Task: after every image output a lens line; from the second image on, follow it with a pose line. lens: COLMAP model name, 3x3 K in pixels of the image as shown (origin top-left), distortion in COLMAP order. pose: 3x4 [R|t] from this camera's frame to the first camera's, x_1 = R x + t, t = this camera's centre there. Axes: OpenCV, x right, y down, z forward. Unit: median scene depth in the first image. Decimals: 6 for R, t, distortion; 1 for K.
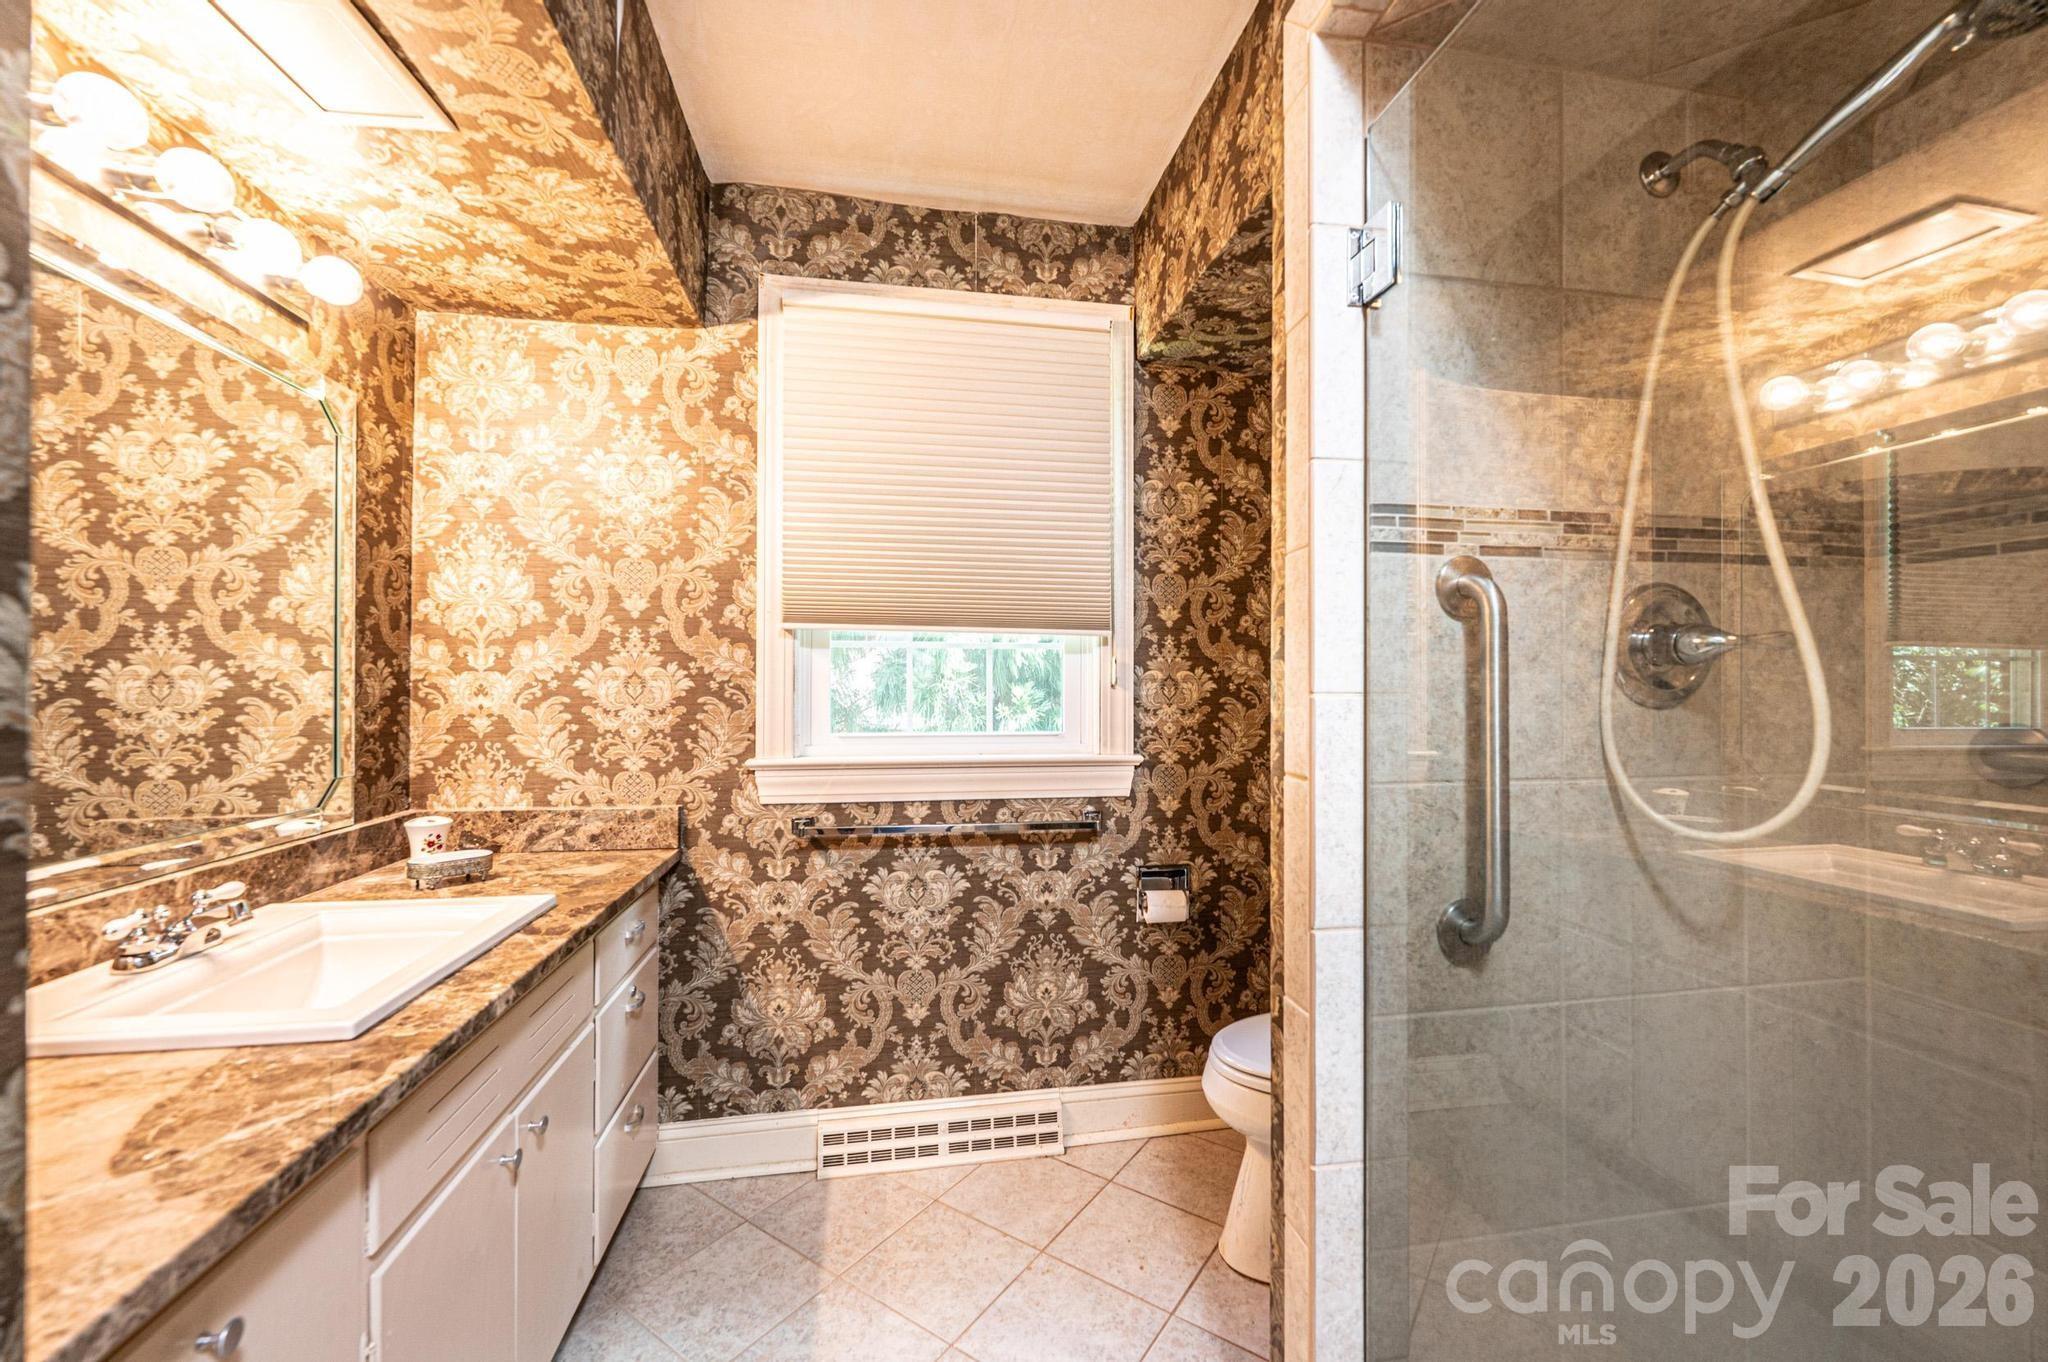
lens RADIAL K [[814.6, 0, 1028.2], [0, 814.6, 678.2], [0, 0, 1]] dist [-0.001982, 0.000346]
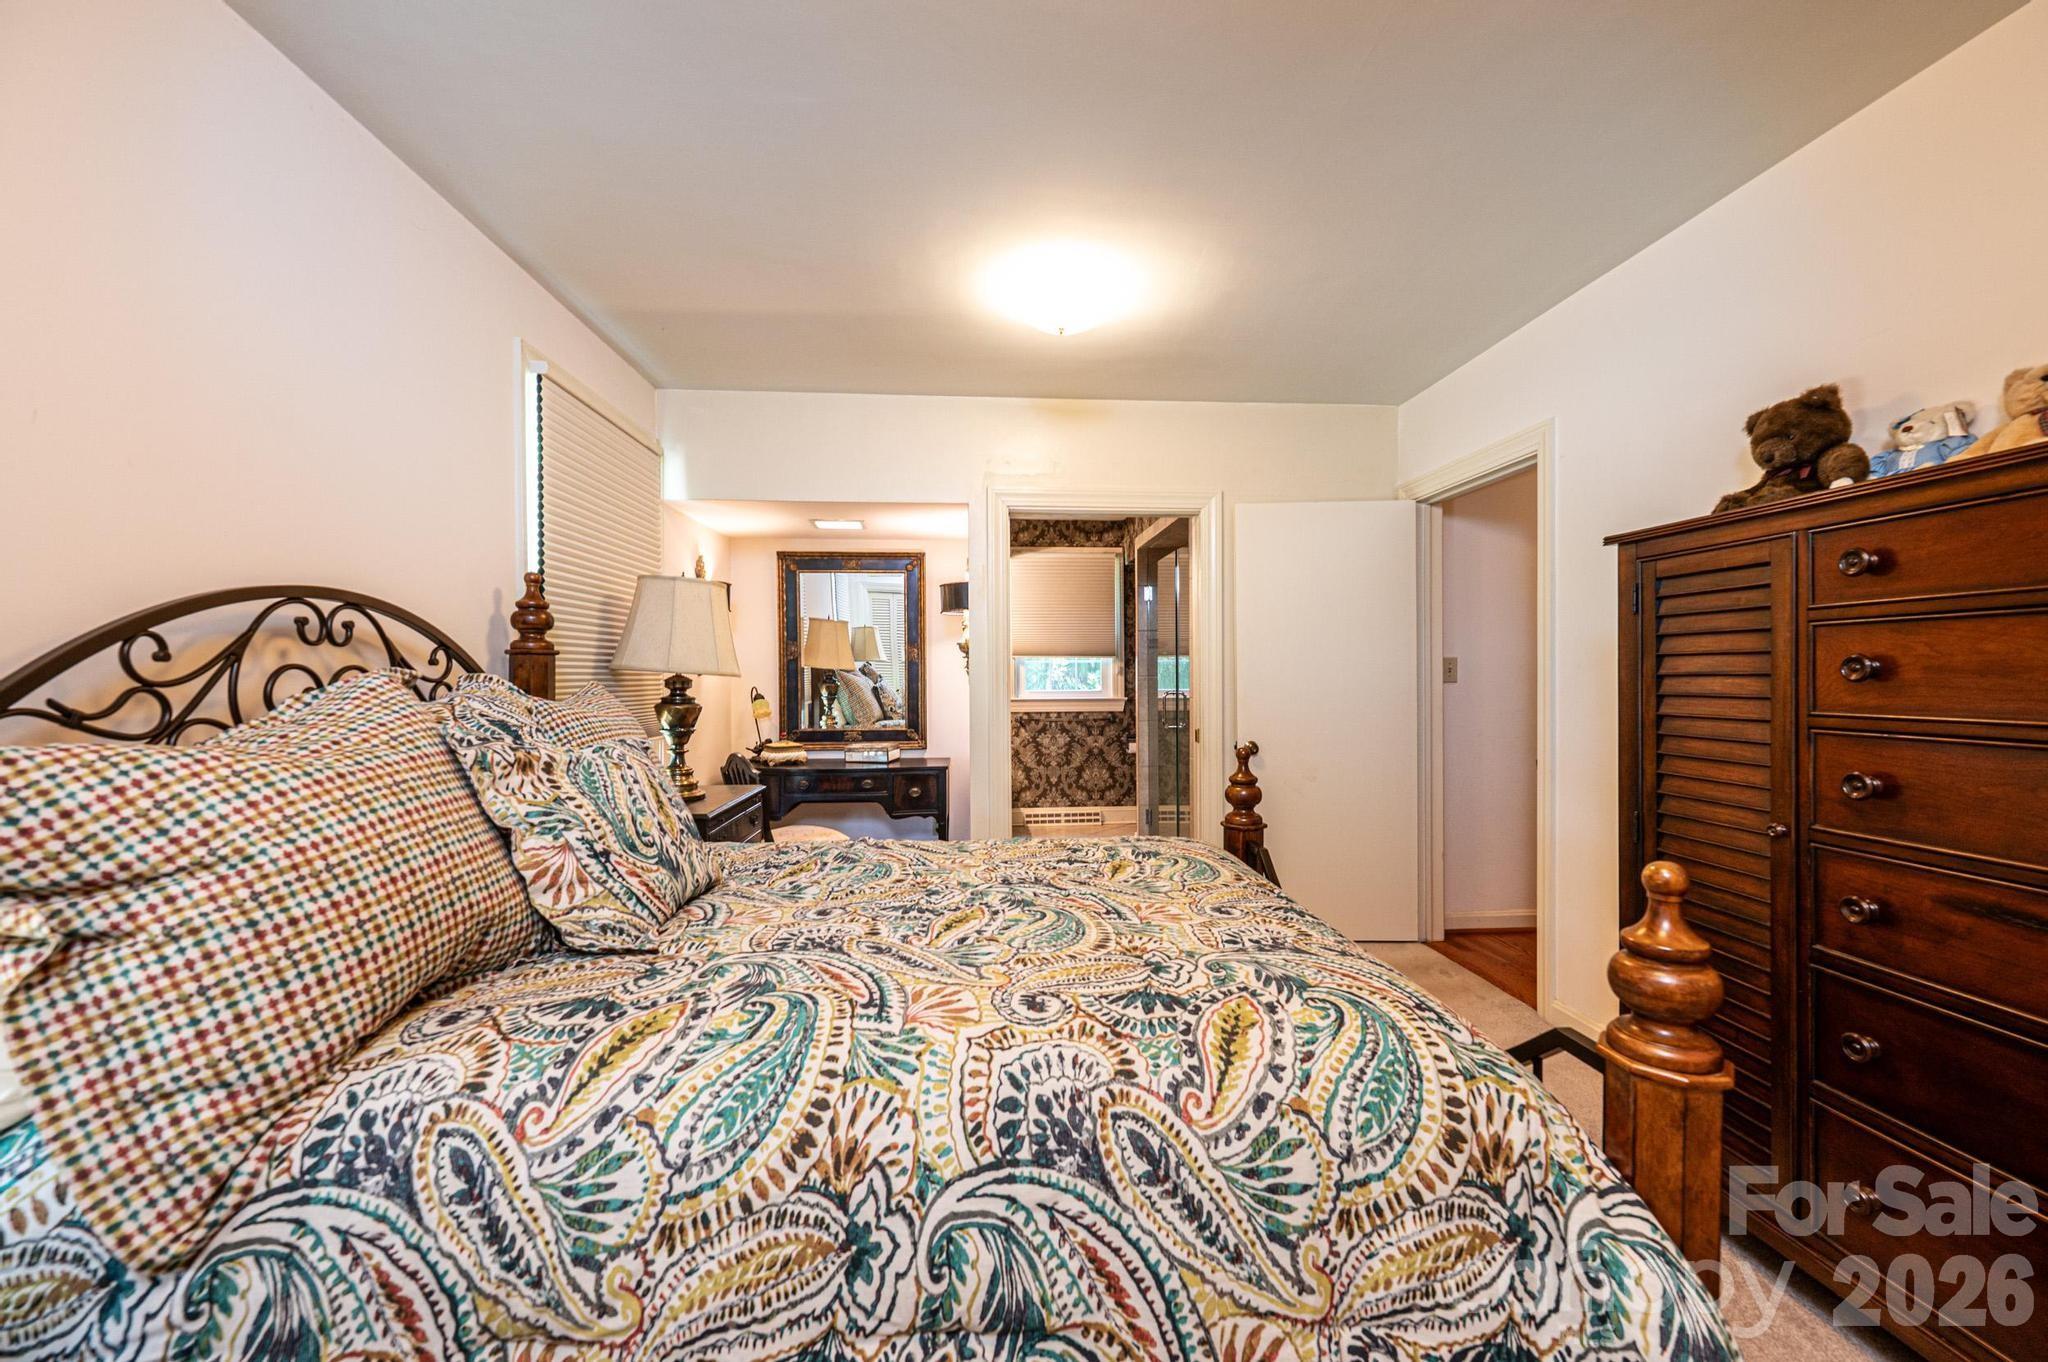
lens RADIAL K [[814.6, 0, 1023.1], [0, 814.6, 681.3], [0, 0, 1]] dist [-0.001982, 0.000346]
pose [[0.992086, -0.007962, -0.125310, 0.139998], [0.008732, 0.999946, 0.005590, 0.014072], [0.125259, -0.006639, 0.992102, -2.096428]]
